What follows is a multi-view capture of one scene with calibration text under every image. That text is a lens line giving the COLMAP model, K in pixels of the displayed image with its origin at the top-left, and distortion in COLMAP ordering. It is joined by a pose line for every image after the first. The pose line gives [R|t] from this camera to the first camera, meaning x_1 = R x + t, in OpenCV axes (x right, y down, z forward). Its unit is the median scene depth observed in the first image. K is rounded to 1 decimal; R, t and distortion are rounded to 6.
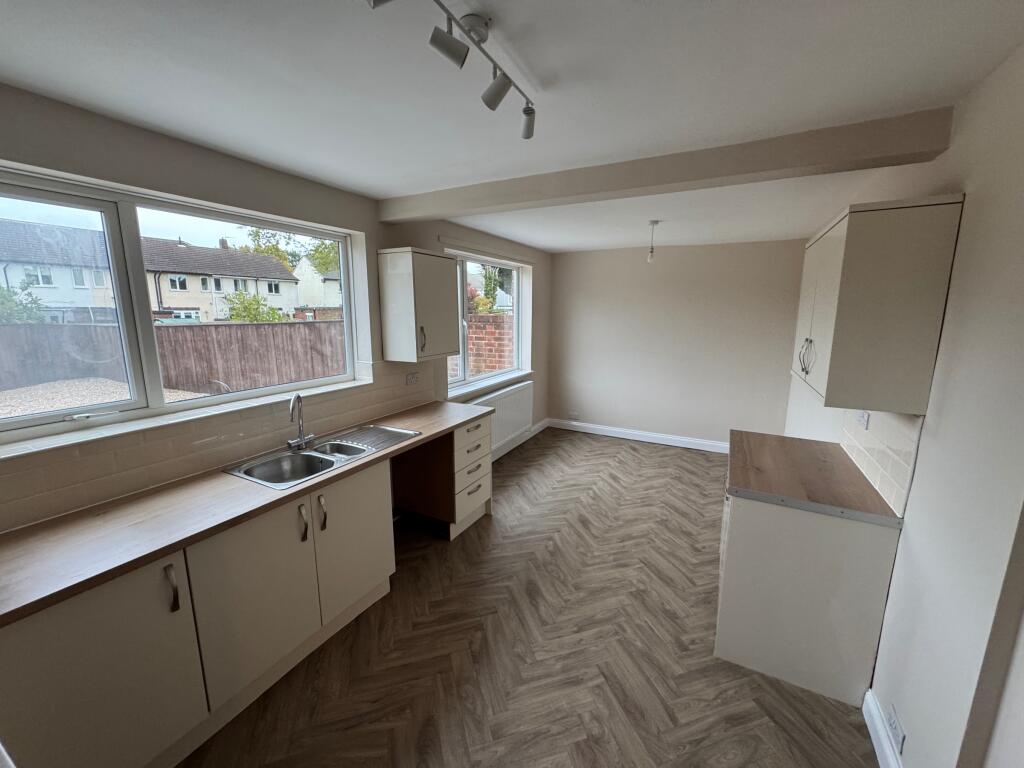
lens RADIAL K [[409.1, 0, 513.1], [0, 409.1, 381.9], [0, 0, 1]] dist [-0.003240, 0.000040]
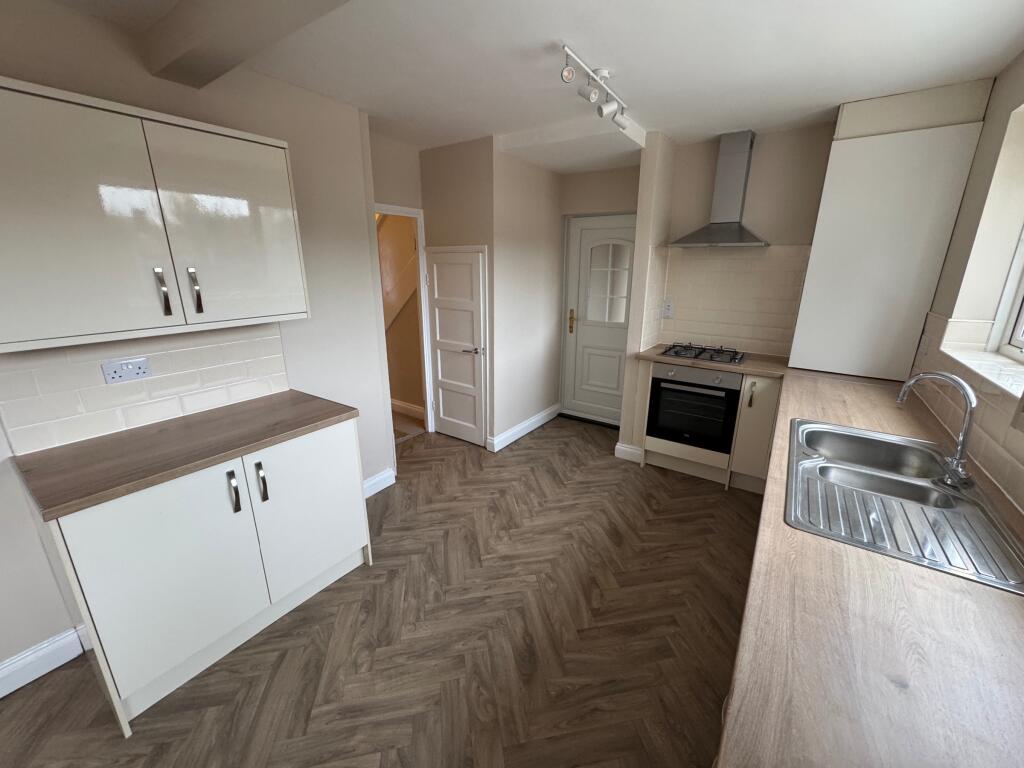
lens RADIAL K [[409.1, 0, 513.1], [0, 409.1, 381.9], [0, 0, 1]] dist [-0.003240, 0.000040]
pose [[-0.993138, -0.037079, 0.110916, 0.015839], [0.015775, 0.897271, 0.441199, -0.239767], [-0.115881, 0.439921, -0.890529, 1.691466]]
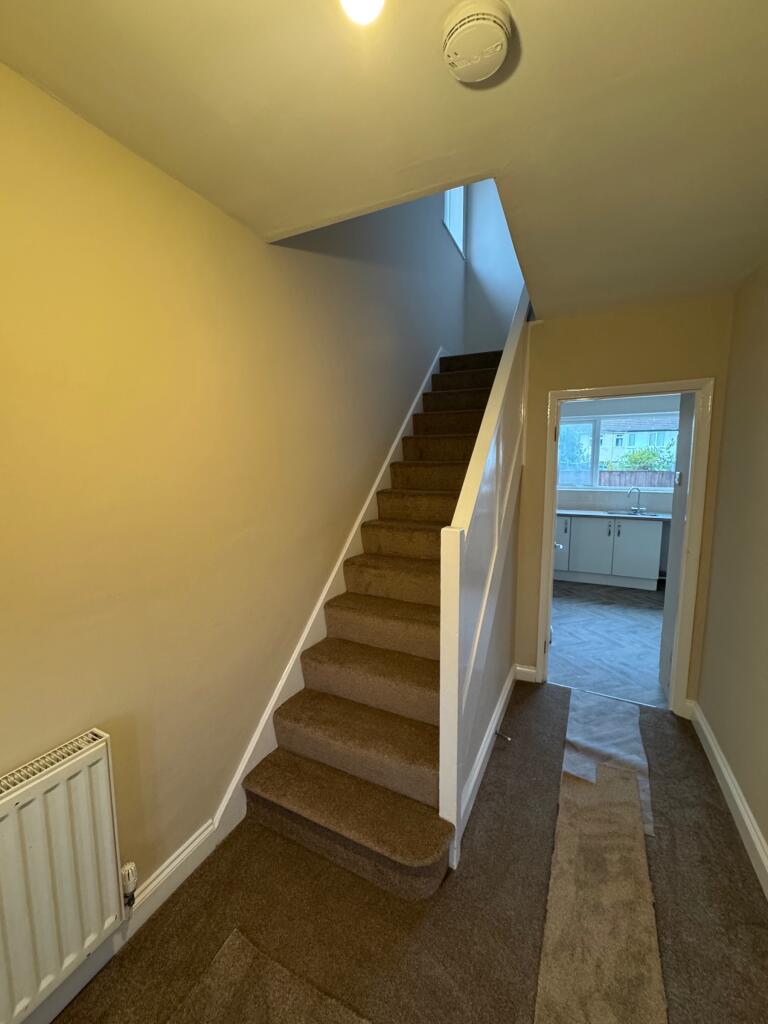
lens RADIAL K [[409.1, 0, 384.0], [0, 409.1, 512.0], [0, 0, 1]] dist [-0.003240, 0.000040]
pose [[0.032494, 0.110985, -0.993291, 1.924125], [-0.175652, 0.978982, 0.103640, 0.195944], [0.983916, 0.171105, 0.051306, -0.584166]]
